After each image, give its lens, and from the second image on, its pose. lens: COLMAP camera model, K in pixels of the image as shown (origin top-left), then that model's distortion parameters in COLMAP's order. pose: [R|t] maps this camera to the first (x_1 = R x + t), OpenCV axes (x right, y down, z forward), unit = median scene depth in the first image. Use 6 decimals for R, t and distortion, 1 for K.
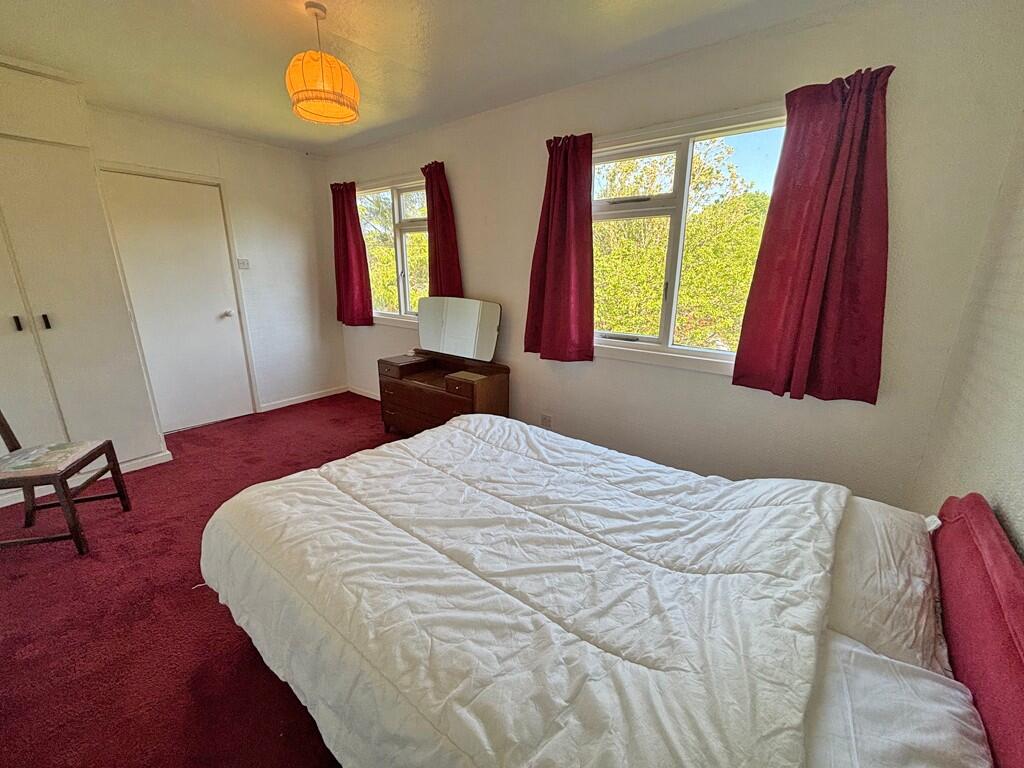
lens RADIAL K [[416.6, 0, 513.5], [0, 416.6, 382.2], [0, 0, 1]] dist [-0.000037, 0.001376]
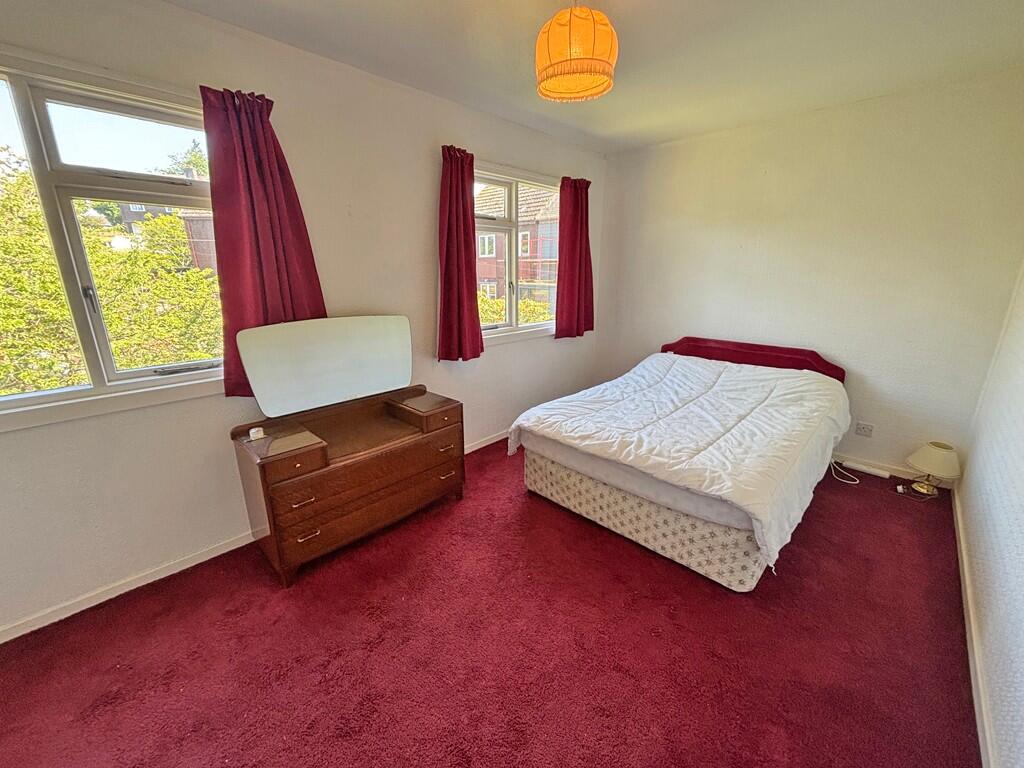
lens RADIAL K [[416.6, 0, 513.7], [0, 416.6, 385.2], [0, 0, 1]] dist [-0.000037, 0.001376]
pose [[0.111034, -0.276979, 0.954439, -1.062821], [0.266189, 0.933576, 0.239958, -0.248432], [-0.957504, 0.227418, 0.177387, 0.831841]]
